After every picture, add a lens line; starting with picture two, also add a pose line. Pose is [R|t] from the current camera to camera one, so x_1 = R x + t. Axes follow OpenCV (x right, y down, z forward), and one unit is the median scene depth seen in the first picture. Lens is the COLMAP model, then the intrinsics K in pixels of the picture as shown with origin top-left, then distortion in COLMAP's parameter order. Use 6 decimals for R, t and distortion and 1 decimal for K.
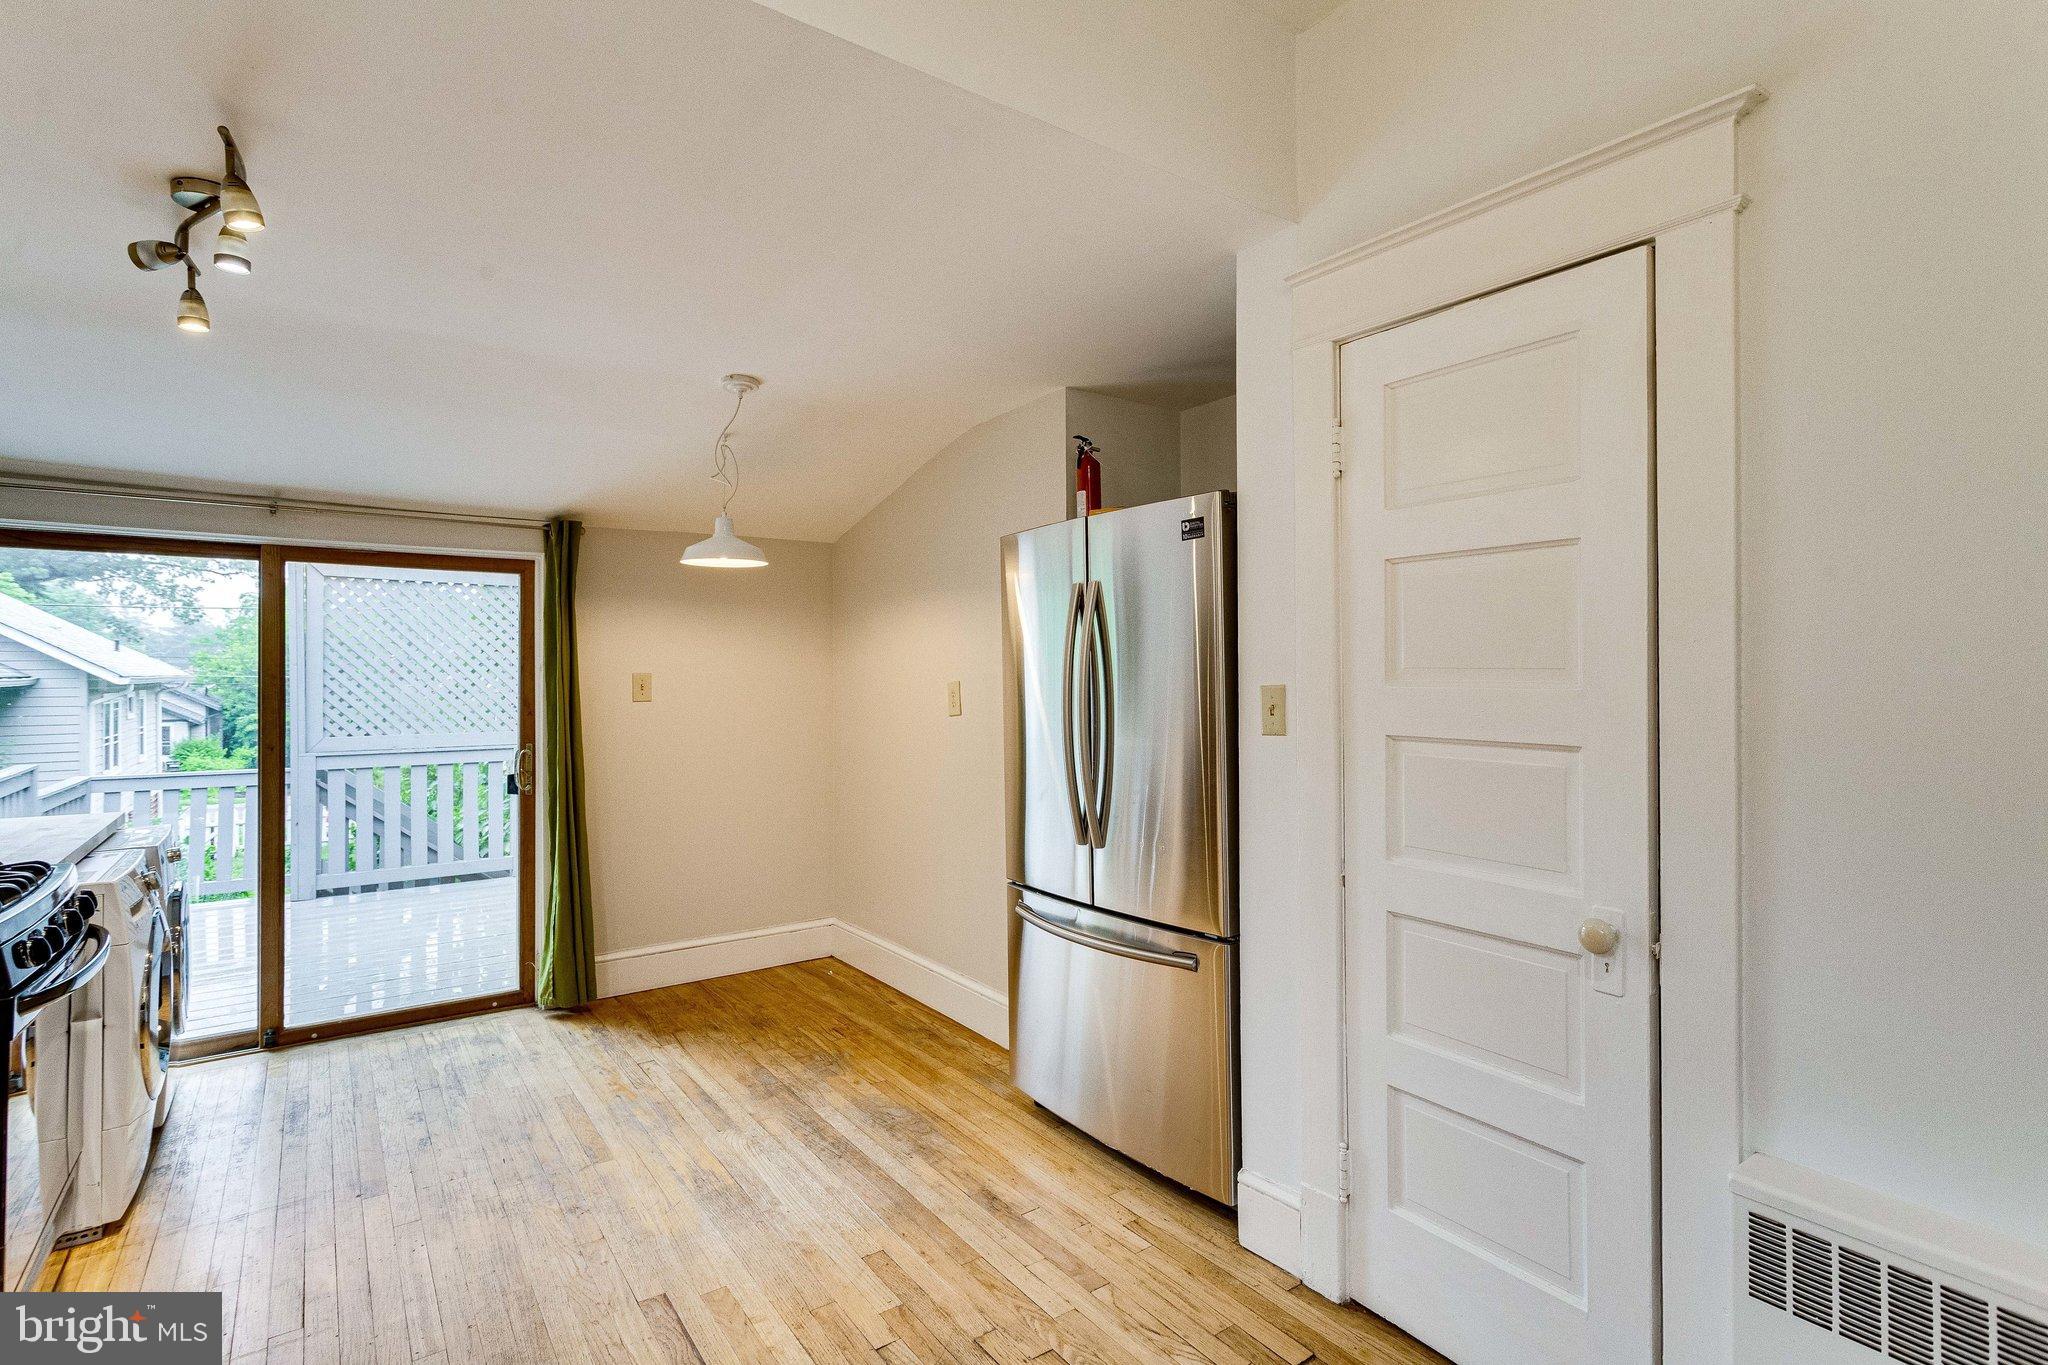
lens RADIAL K [[981.3, 0, 1014.4], [0, 981.3, 676.5], [0, 0, 1]] dist [-0.001614, -0.000079]
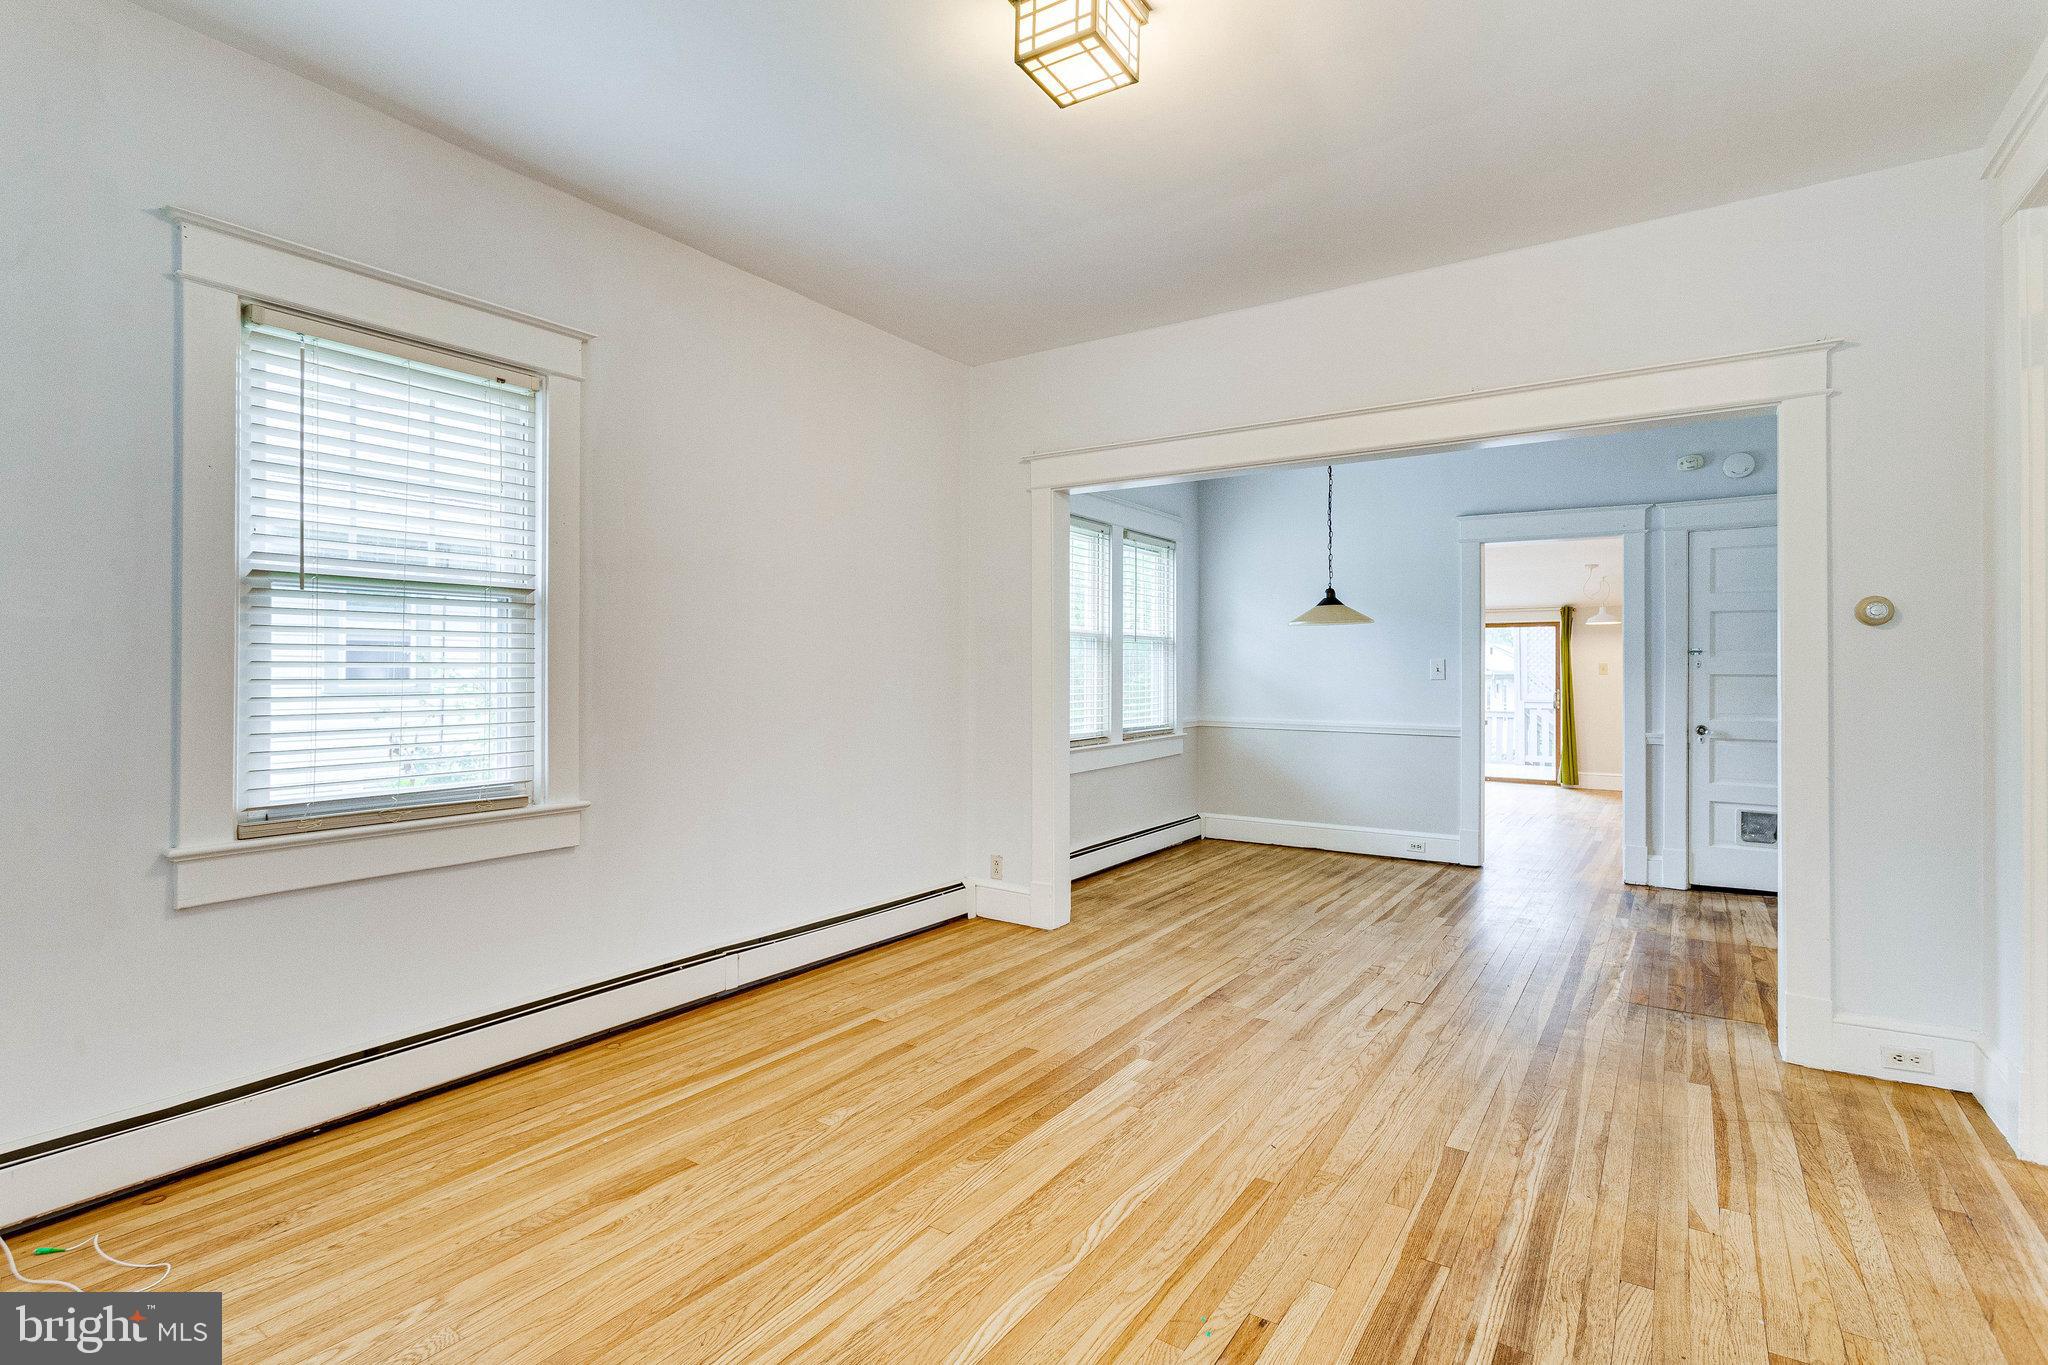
lens RADIAL K [[999.1, 0, 1060.2], [0, 999.1, 683.8], [0, 0, 1]] dist [0.068338, -0.000228]
pose [[0.392819, 0.013487, -0.919517, 1.700455], [-0.005381, 0.999909, 0.012368, 0.028894], [0.919600, 0.000090, 0.392855, -1.505819]]
